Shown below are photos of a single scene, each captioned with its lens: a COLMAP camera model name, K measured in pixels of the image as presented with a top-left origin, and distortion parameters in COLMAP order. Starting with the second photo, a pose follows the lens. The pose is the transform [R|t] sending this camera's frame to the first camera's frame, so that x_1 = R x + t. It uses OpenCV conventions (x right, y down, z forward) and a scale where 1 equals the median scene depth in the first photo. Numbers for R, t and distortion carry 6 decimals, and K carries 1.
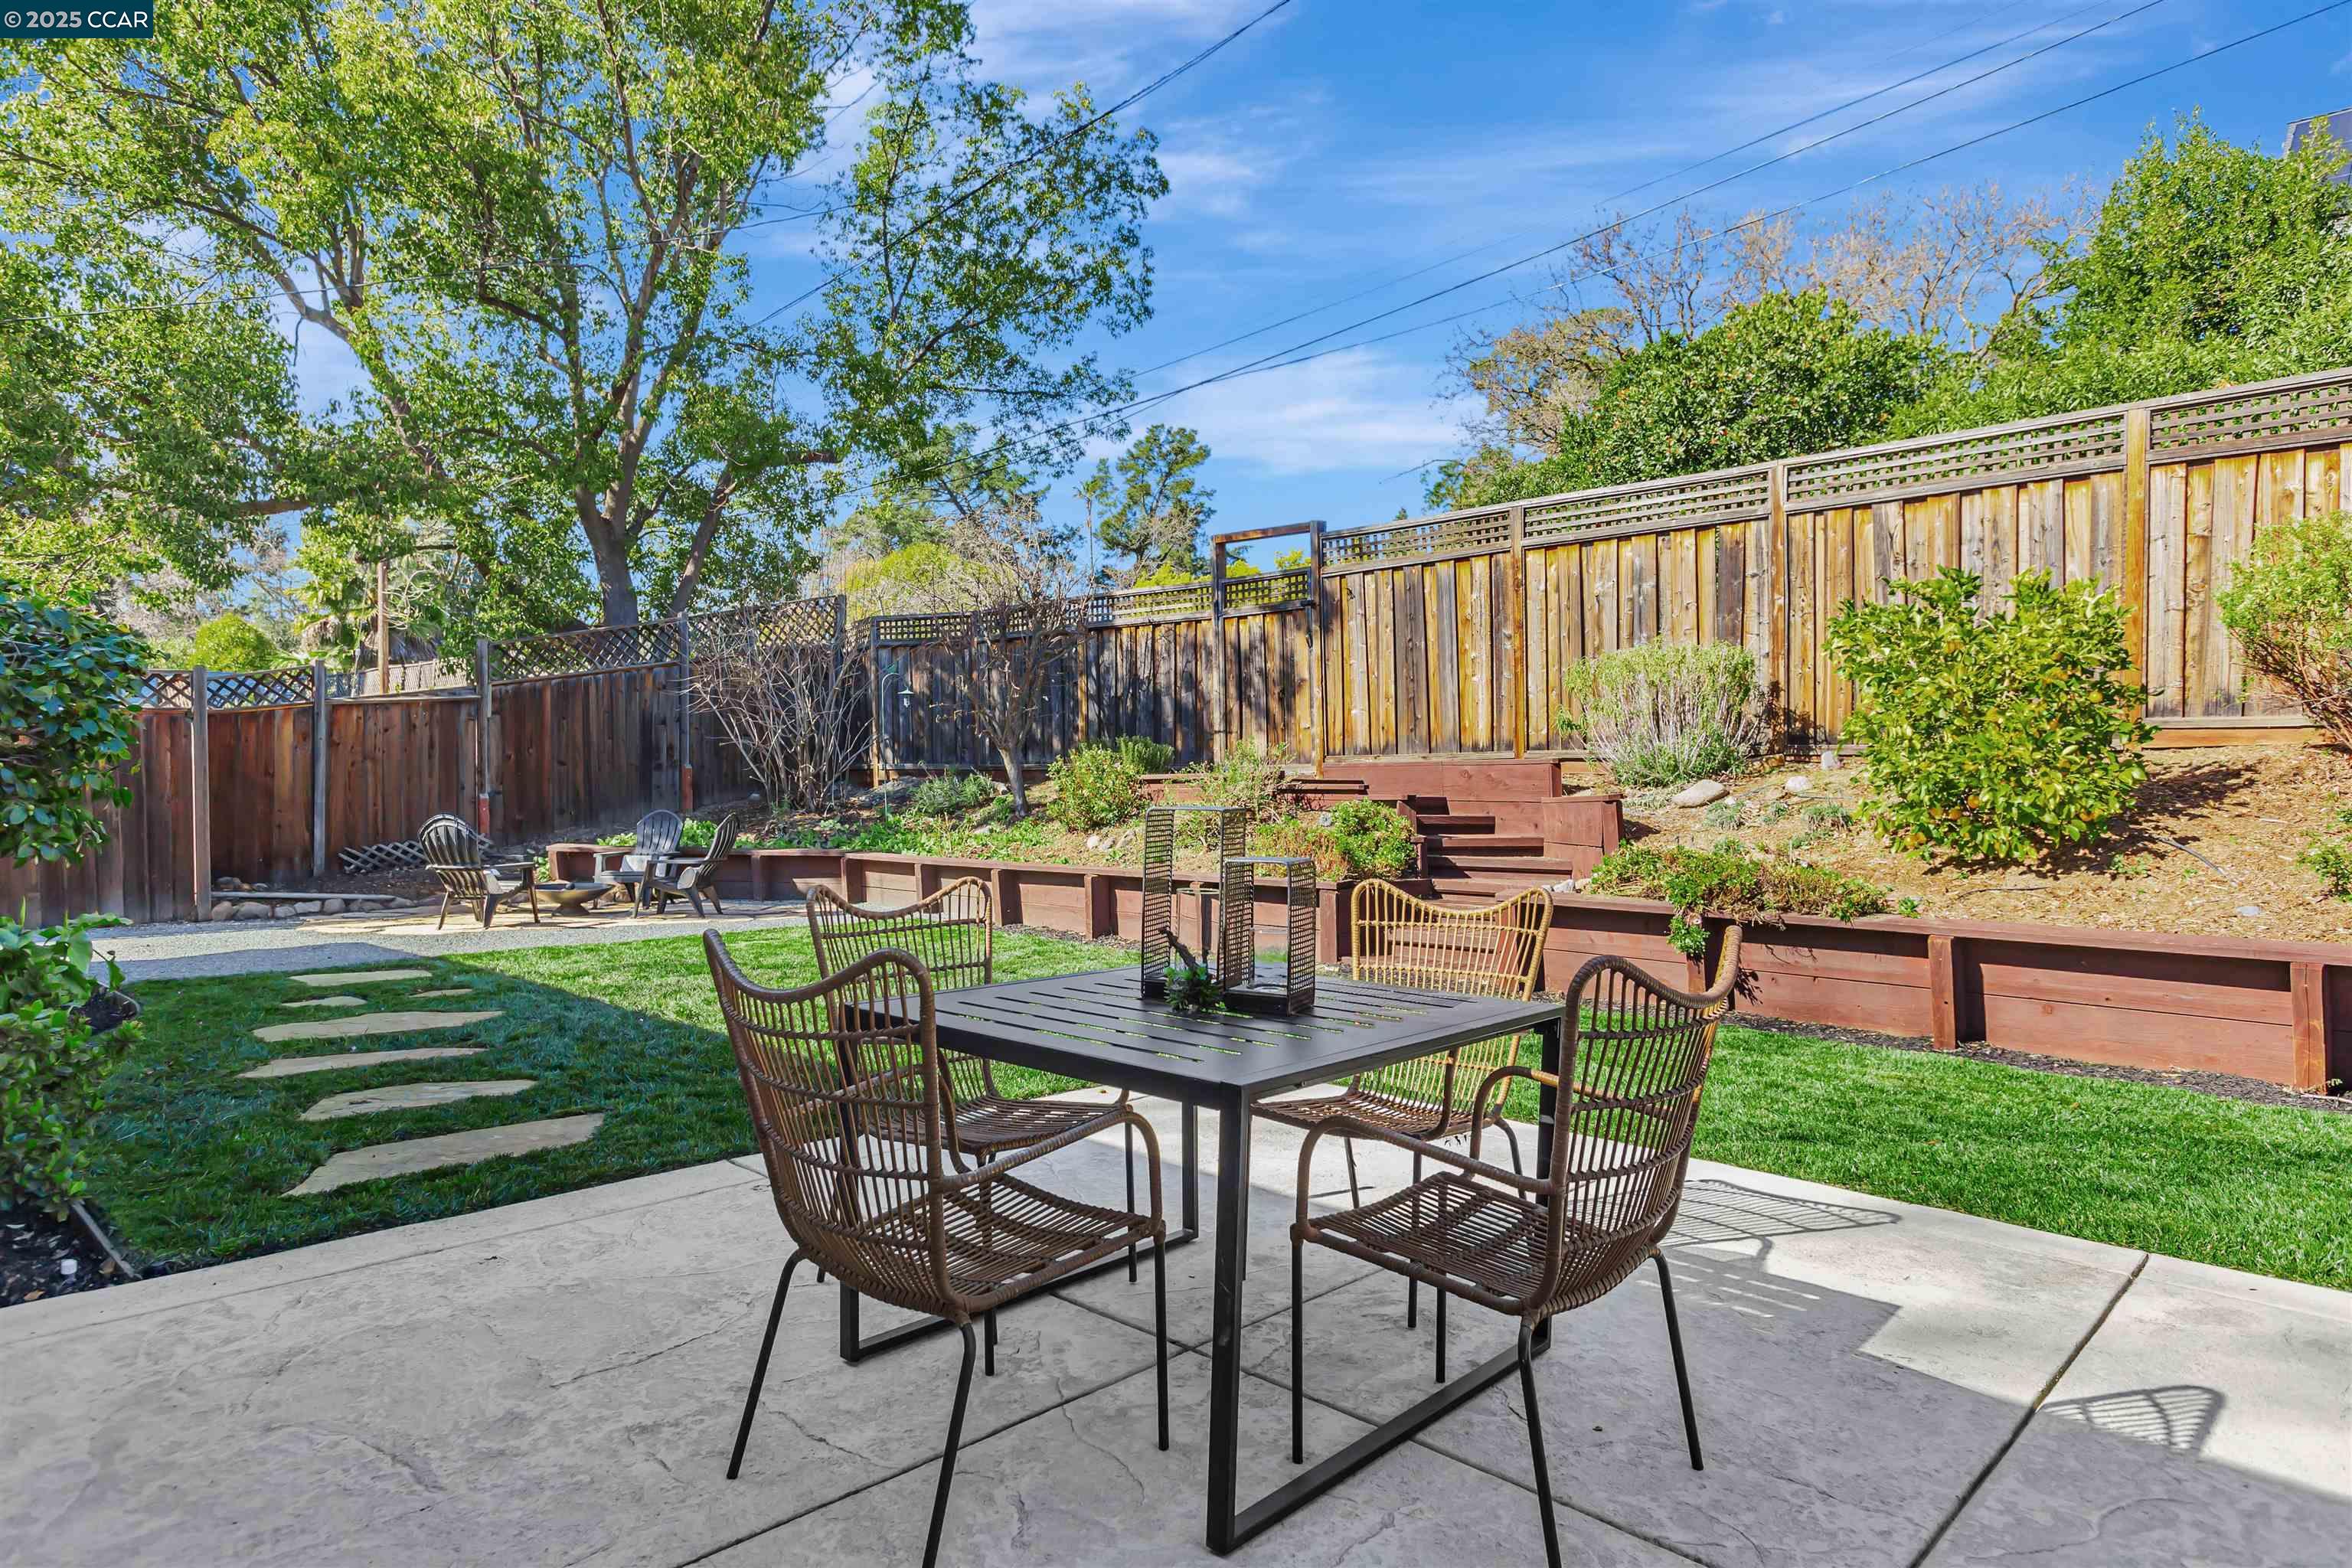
lens RADIAL K [[1326.1, 0, 1173.6], [0, 1326.1, 785.4], [0, 0, 1]] dist [-0.004781, -0.000481]
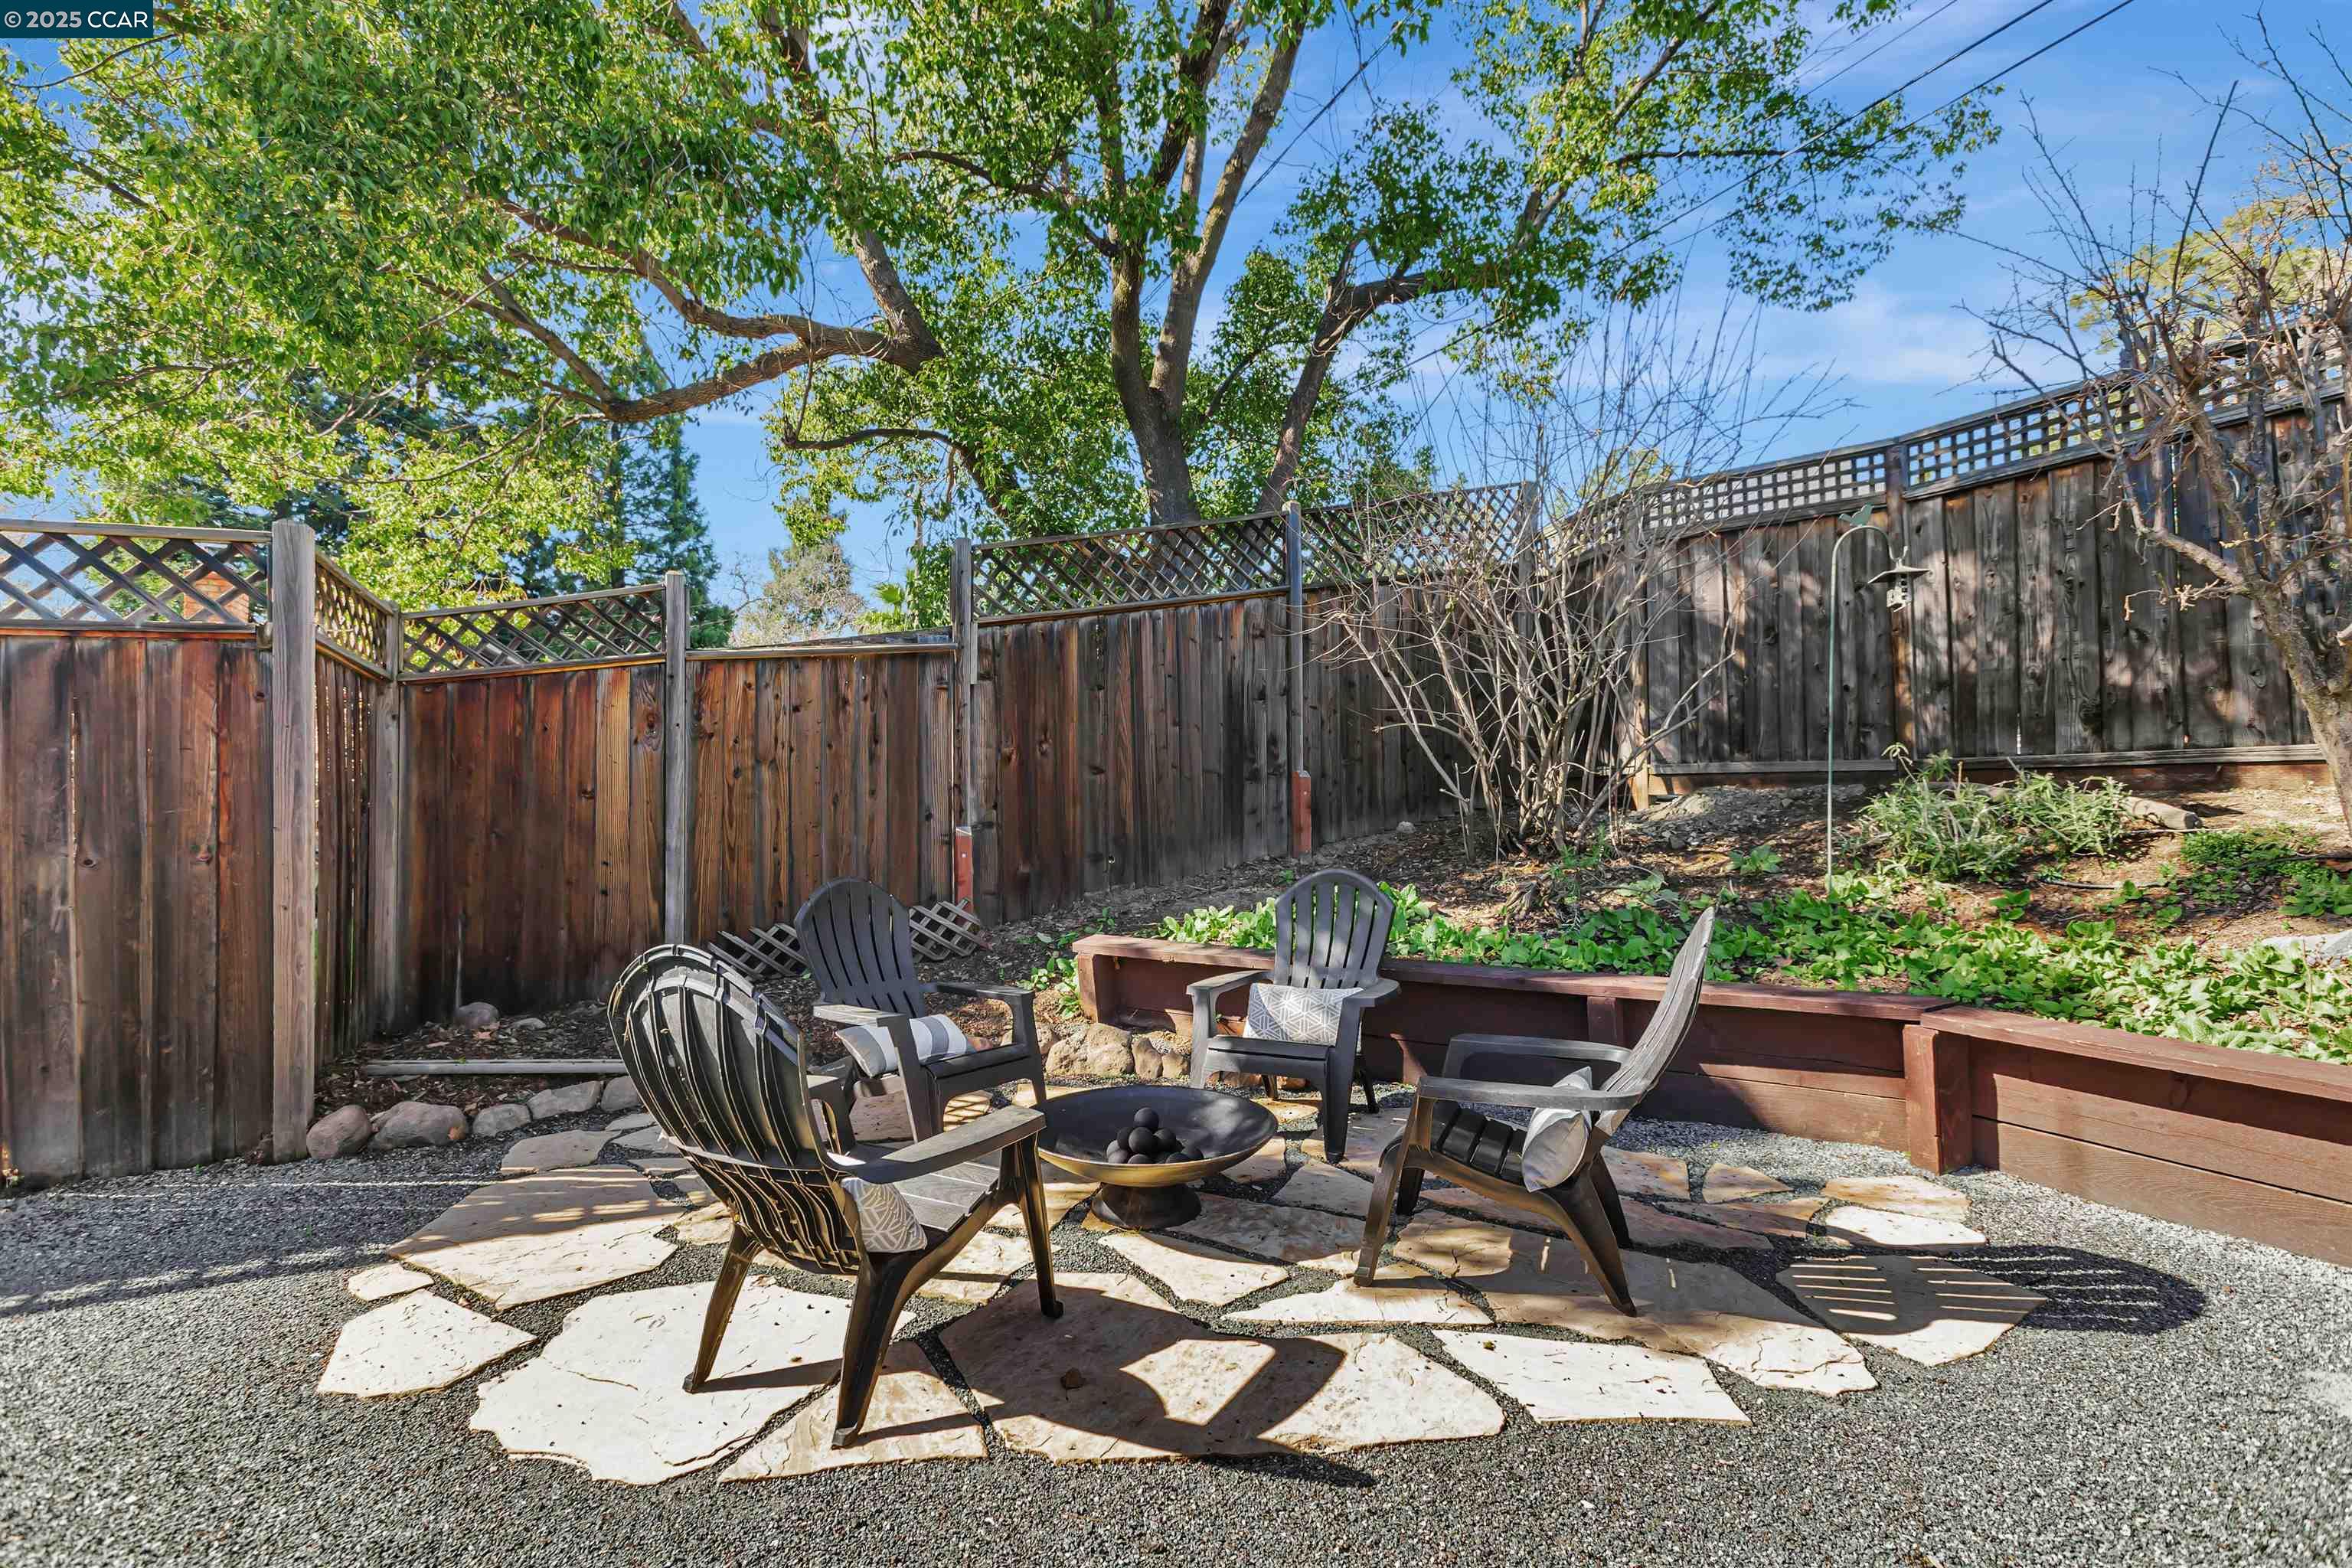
lens RADIAL K [[1055.3, 0, 1176.9], [0, 1055.3, 792.7], [0, 0, 1]] dist [0.001181, 0.000049]
pose [[0.944863, -0.011814, -0.327253, -0.315432], [0.006615, 0.999834, -0.016998, 0.000177], [0.327399, 0.013896, 0.944784, 0.657716]]
